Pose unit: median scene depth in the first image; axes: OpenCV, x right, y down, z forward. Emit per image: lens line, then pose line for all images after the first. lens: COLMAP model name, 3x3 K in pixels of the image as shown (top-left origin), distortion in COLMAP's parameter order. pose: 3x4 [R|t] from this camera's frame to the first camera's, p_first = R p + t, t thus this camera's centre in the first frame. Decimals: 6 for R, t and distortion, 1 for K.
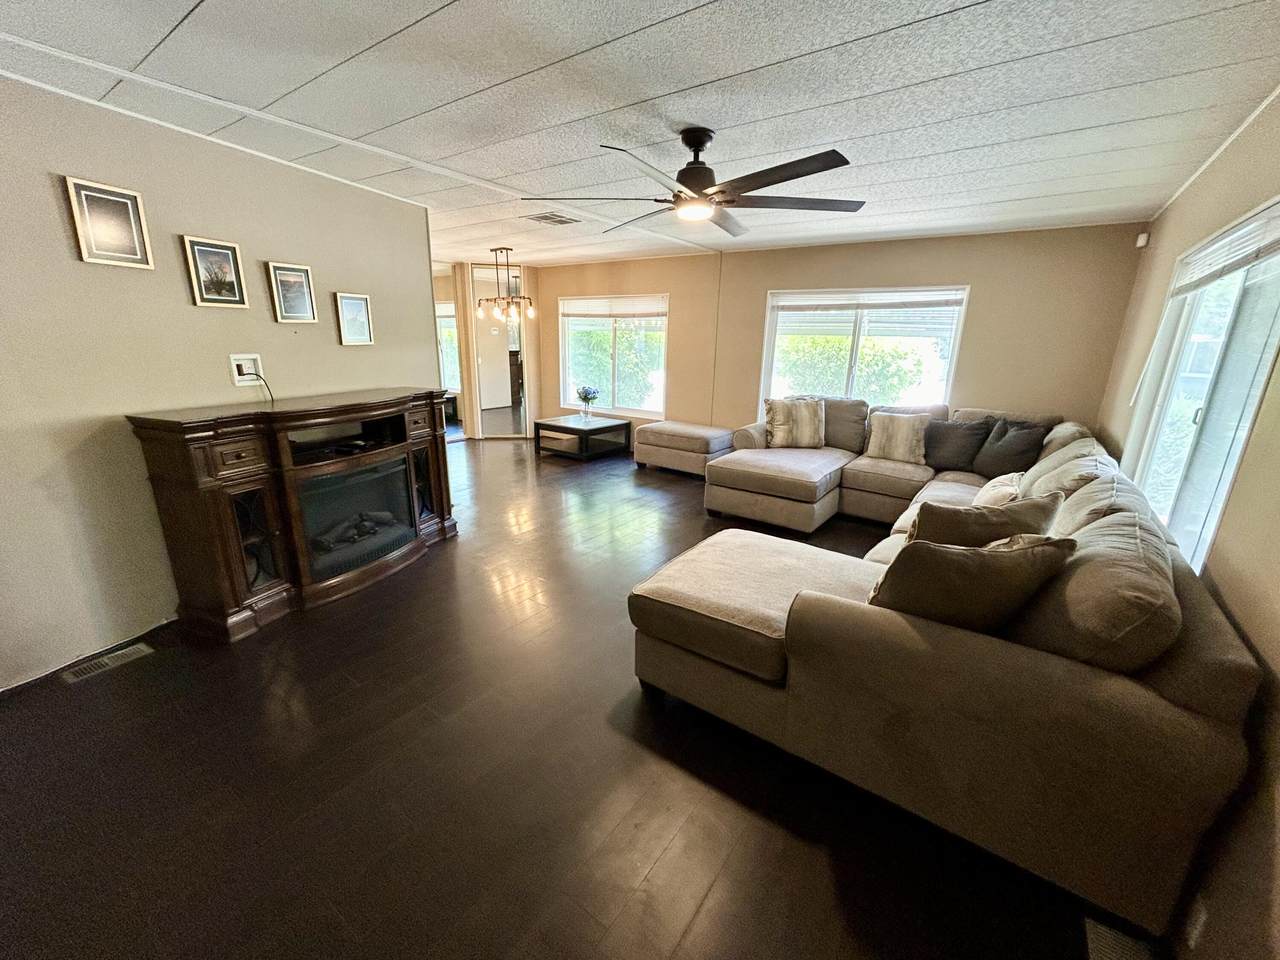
lens RADIAL K [[516.9, 0, 640.0], [0, 516.9, 480.0], [0, 0, 1]] dist [0.001940, 0.000080]
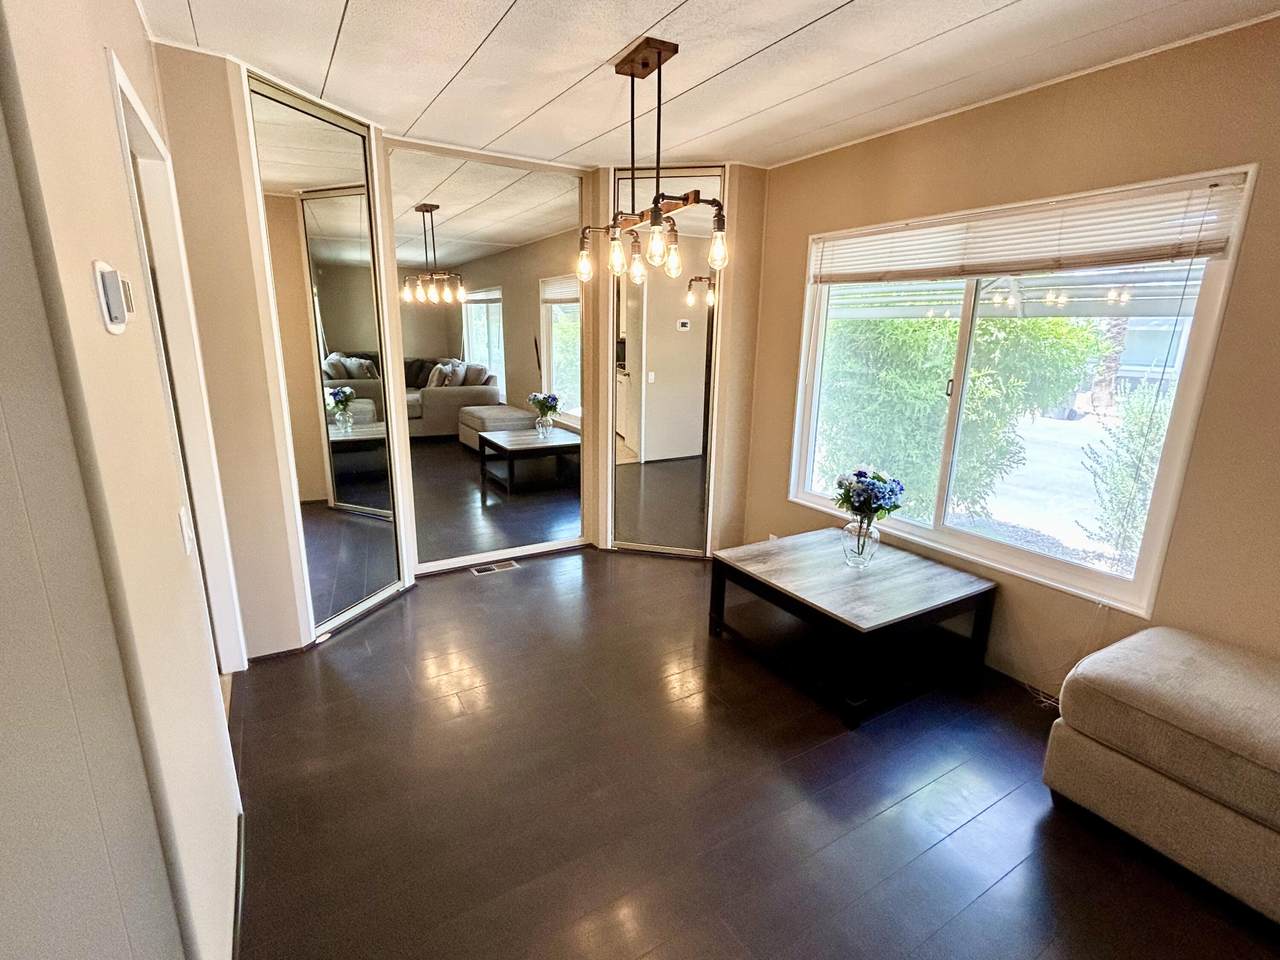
lens RADIAL K [[608.7, 0, 640.0], [0, 608.7, 480.0], [0, 0, 1]] dist [-0.003868, -0.000192]
pose [[0.922611, 0.088546, -0.375432, -0.096402], [-0.103778, 0.994389, -0.020503, -0.158903], [0.371510, 0.057878, 0.926623, 0.589014]]
